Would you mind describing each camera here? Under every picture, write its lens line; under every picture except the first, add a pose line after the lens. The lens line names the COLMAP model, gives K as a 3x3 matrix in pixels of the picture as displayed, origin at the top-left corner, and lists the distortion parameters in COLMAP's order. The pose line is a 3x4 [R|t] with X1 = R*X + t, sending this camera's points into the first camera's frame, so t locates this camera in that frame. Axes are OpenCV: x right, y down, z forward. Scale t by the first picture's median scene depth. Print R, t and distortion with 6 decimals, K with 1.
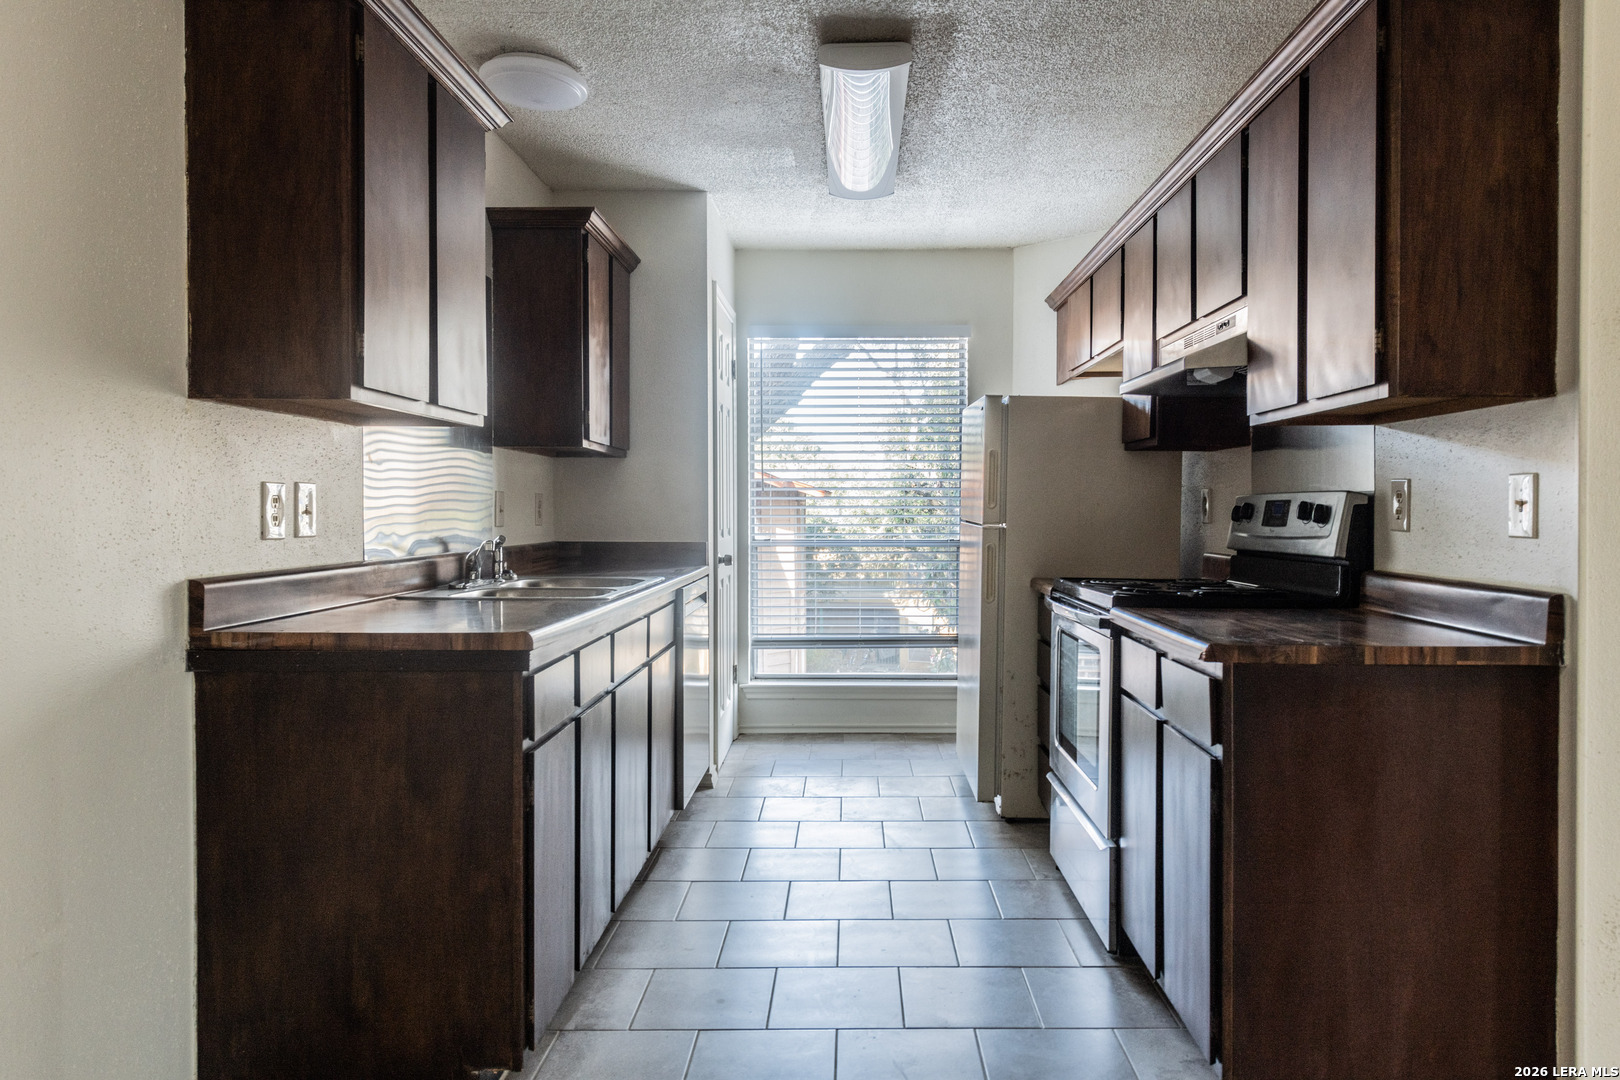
lens RADIAL K [[1086.1, 0, 810.0], [0, 1086.1, 540.0], [0, 0, 1]] dist [0.008852, 0.000848]
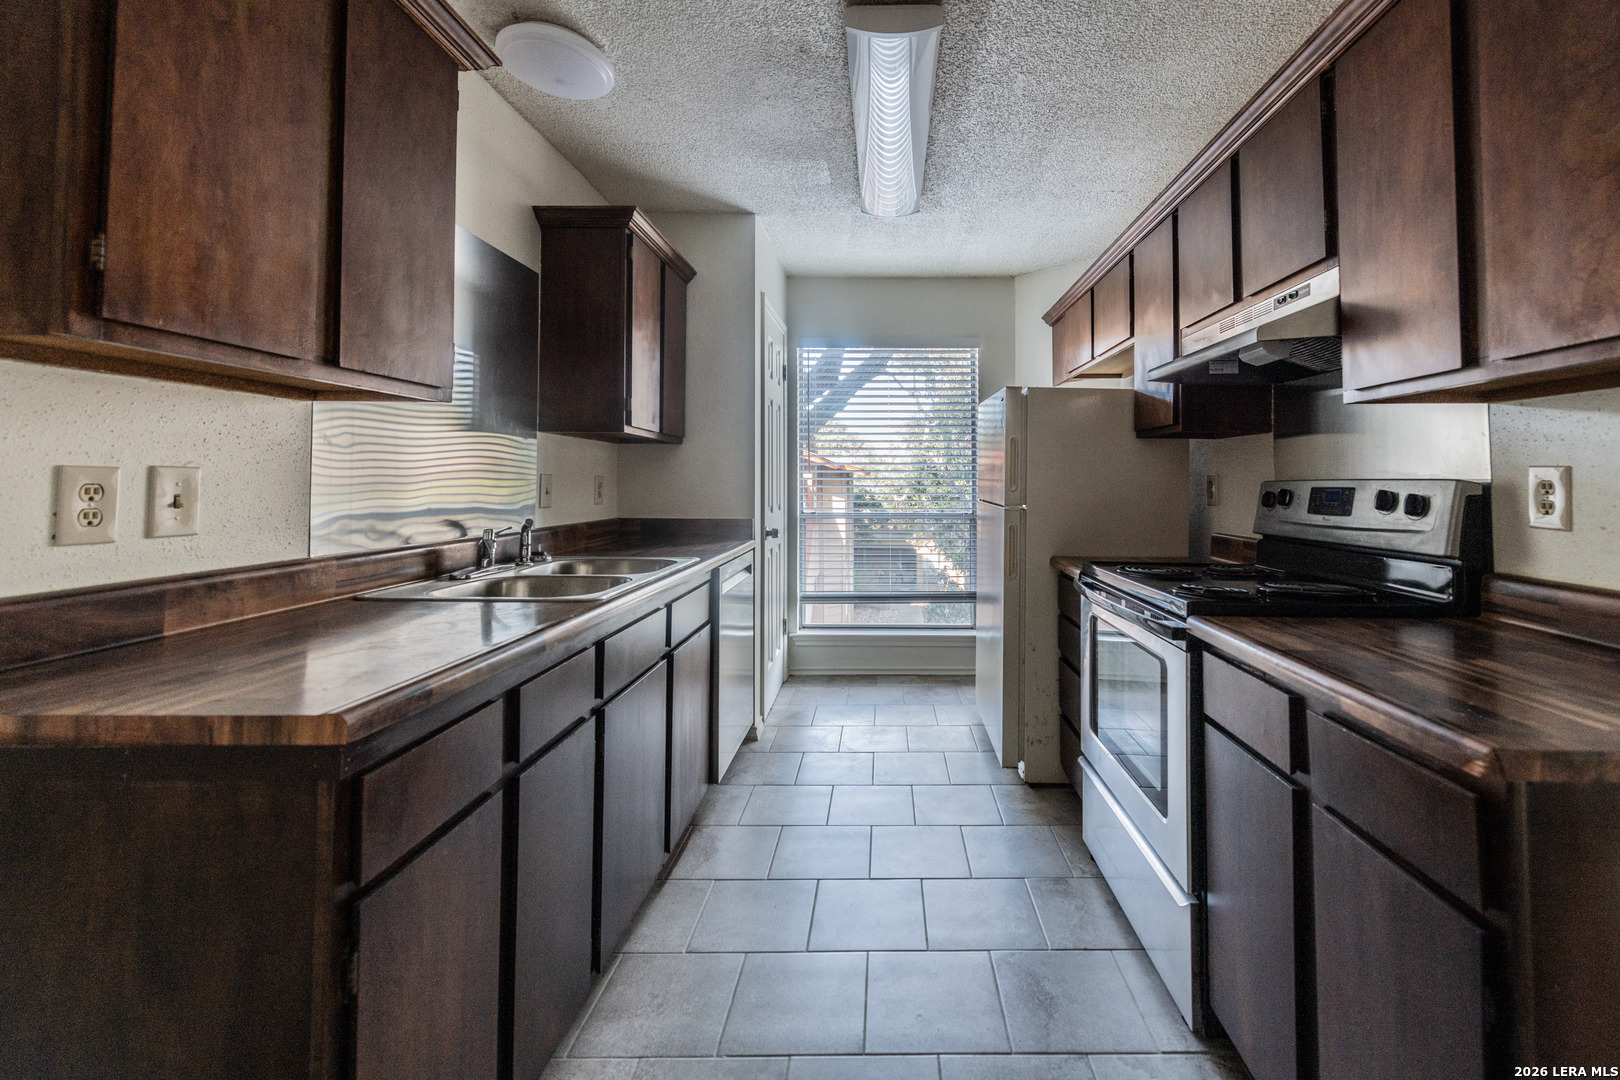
lens RADIAL K [[715.3, 0, 801.7], [0, 715.3, 444.0], [0, 0, 1]] dist [-0.000288, -0.000469]
pose [[0.997056, 0.001017, -0.076676, 0.015347], [-0.007344, 0.996583, -0.082276, -0.019052], [0.076330, 0.082597, 0.993656, 0.331422]]
